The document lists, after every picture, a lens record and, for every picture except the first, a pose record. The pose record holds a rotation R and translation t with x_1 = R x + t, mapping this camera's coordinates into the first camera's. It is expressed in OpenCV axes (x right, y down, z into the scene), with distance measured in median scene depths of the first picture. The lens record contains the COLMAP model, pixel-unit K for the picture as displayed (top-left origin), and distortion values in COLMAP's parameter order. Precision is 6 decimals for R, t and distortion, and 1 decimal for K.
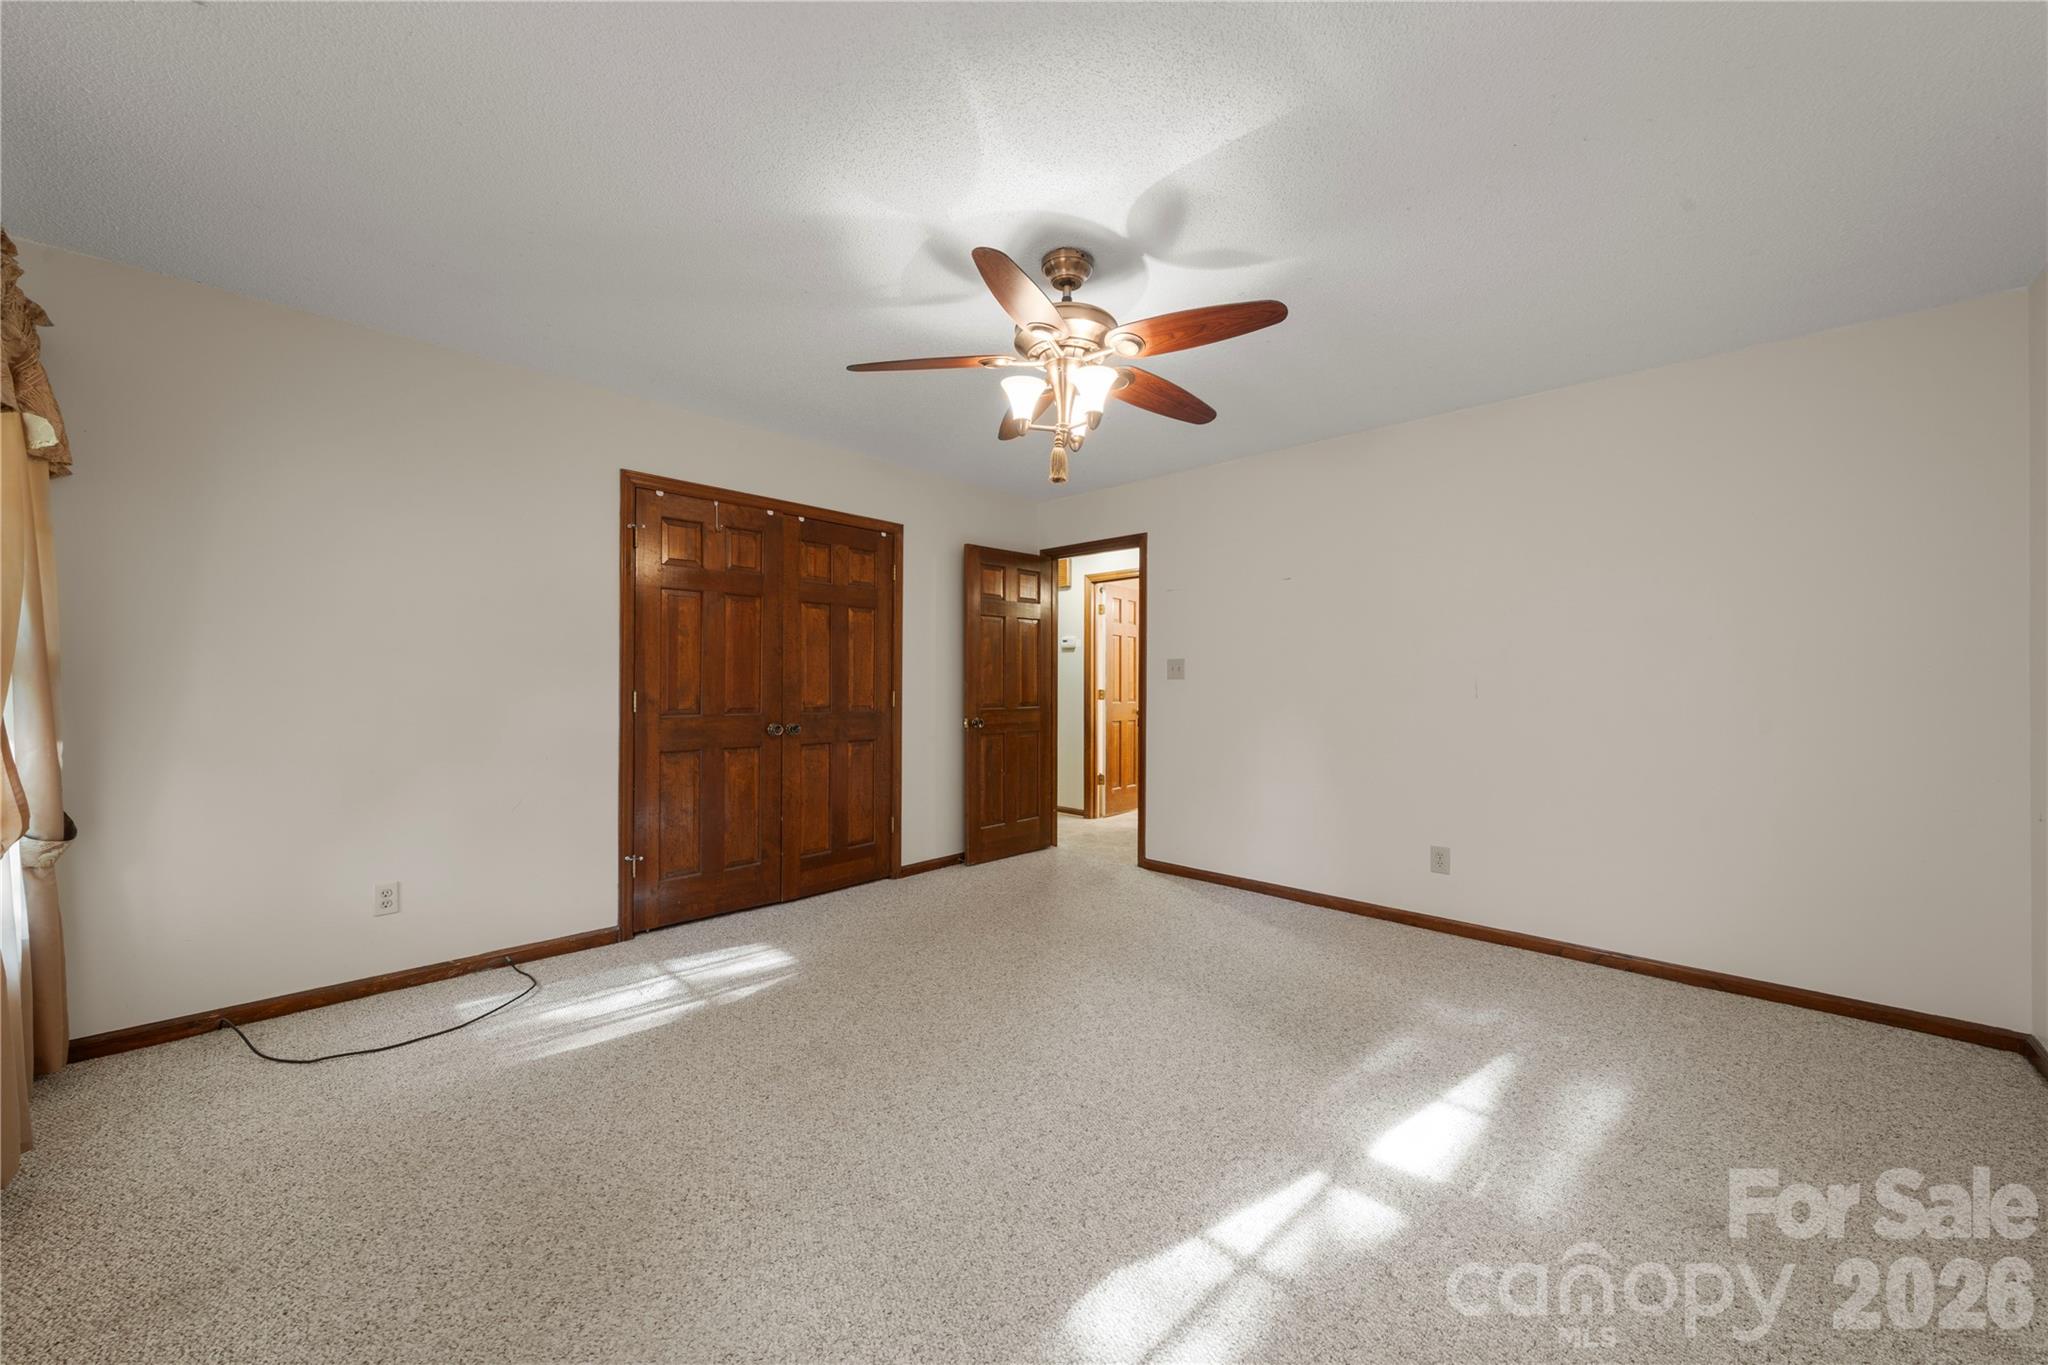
lens RADIAL K [[768.8, 0, 1005.7], [0, 768.8, 677.5], [0, 0, 1]] dist [-0.002985, -0.000790]
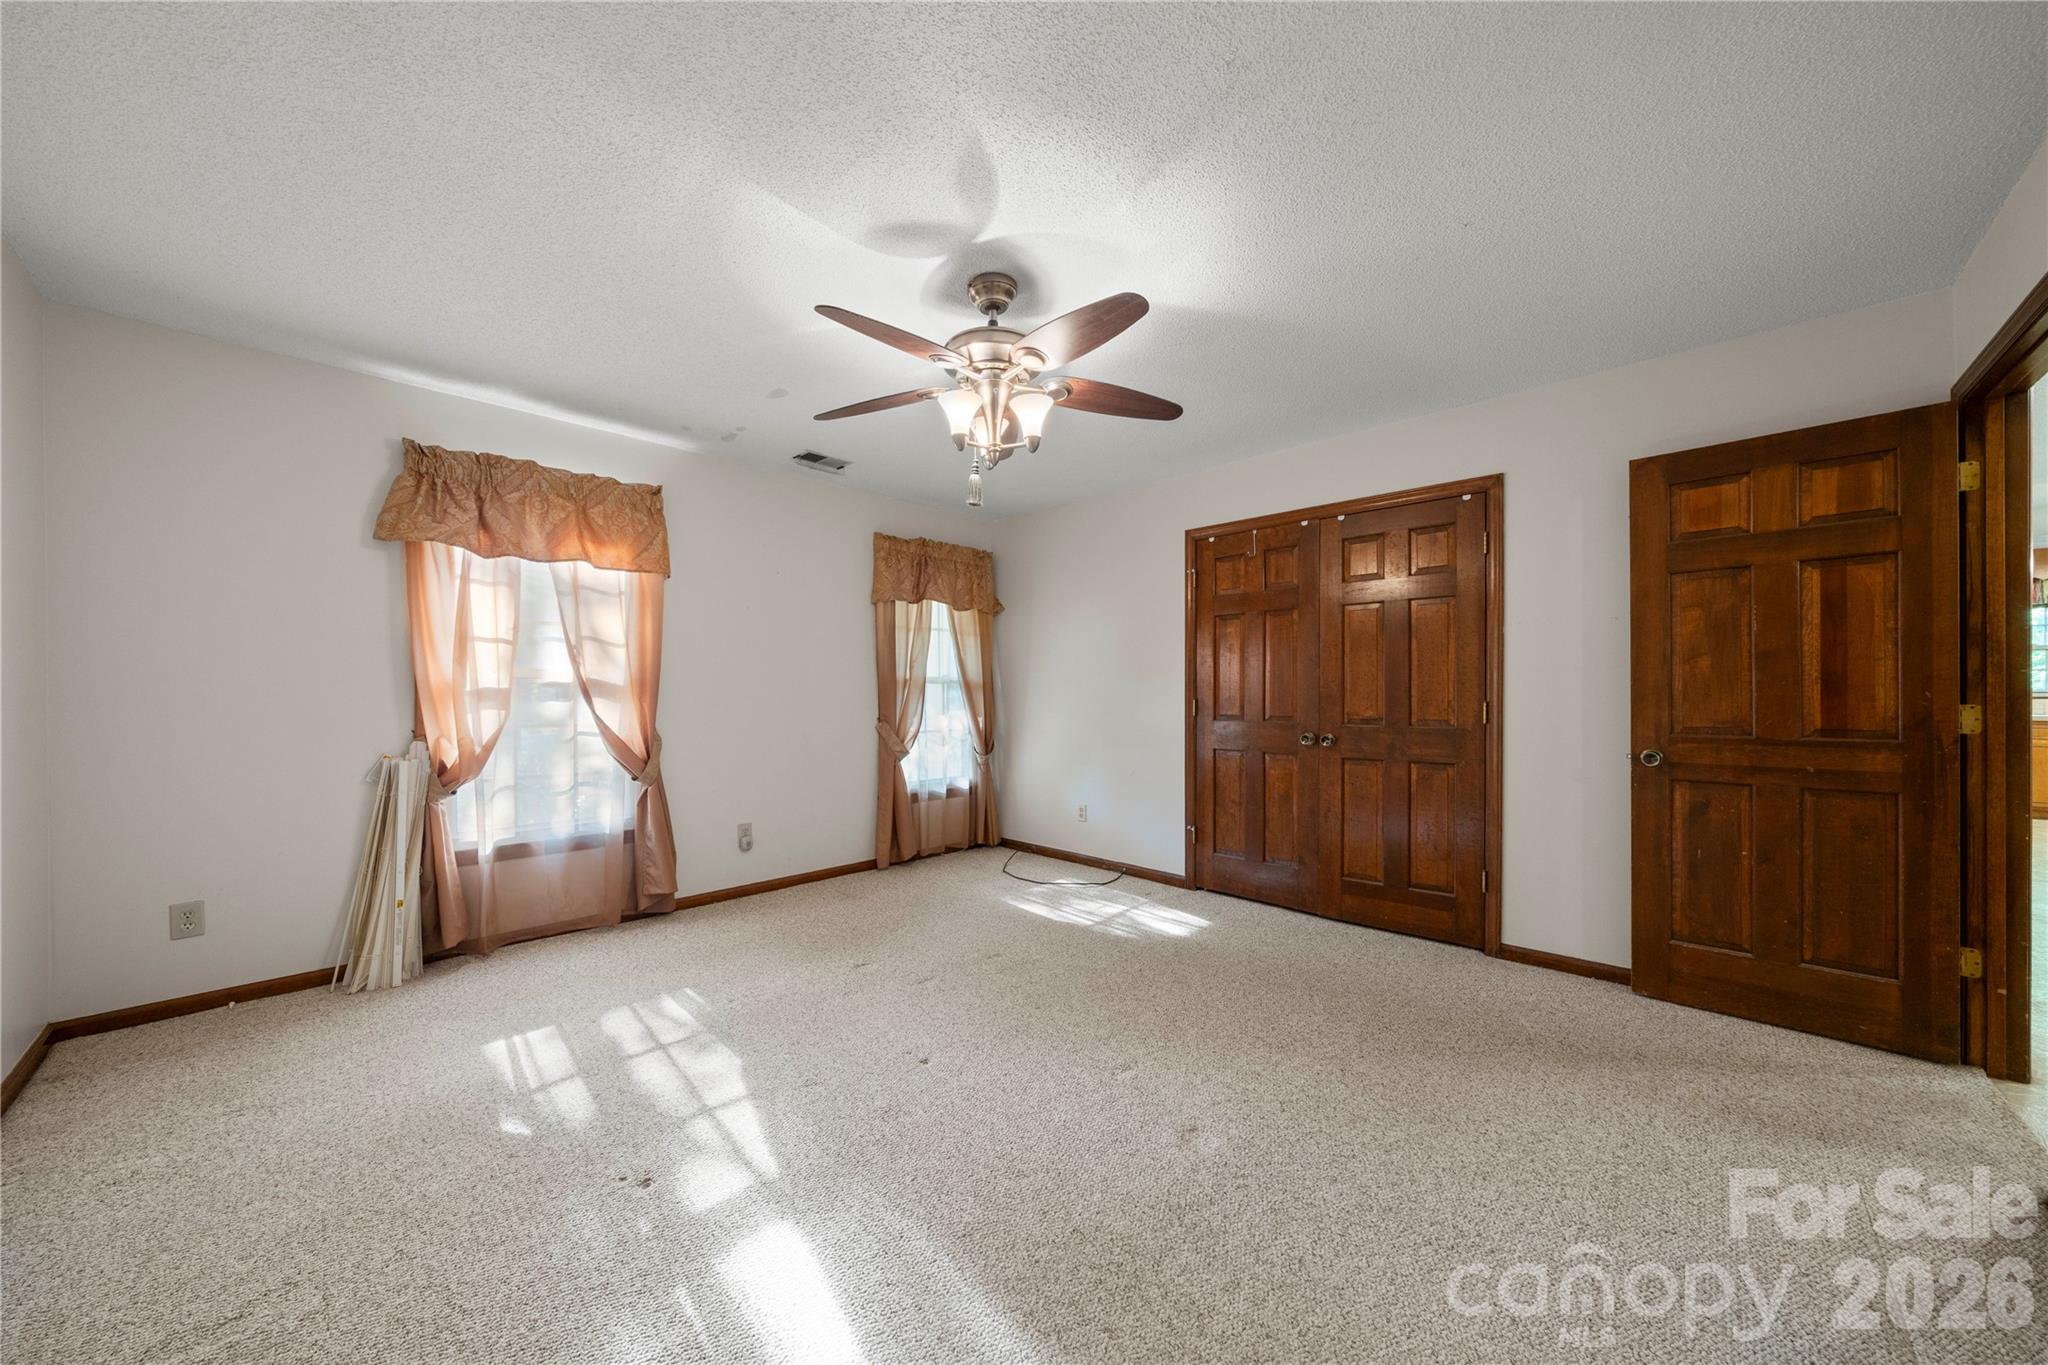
lens RADIAL K [[707.3, 0, 1004.2], [0, 707.3, 693.3], [0, 0, 1]] dist [-0.006402, -0.000531]
pose [[-0.028055, -0.005069, -0.999594, 0.637103], [0.005257, 0.999973, -0.005219, 0.011590], [0.999593, -0.005401, -0.028027, 0.639599]]
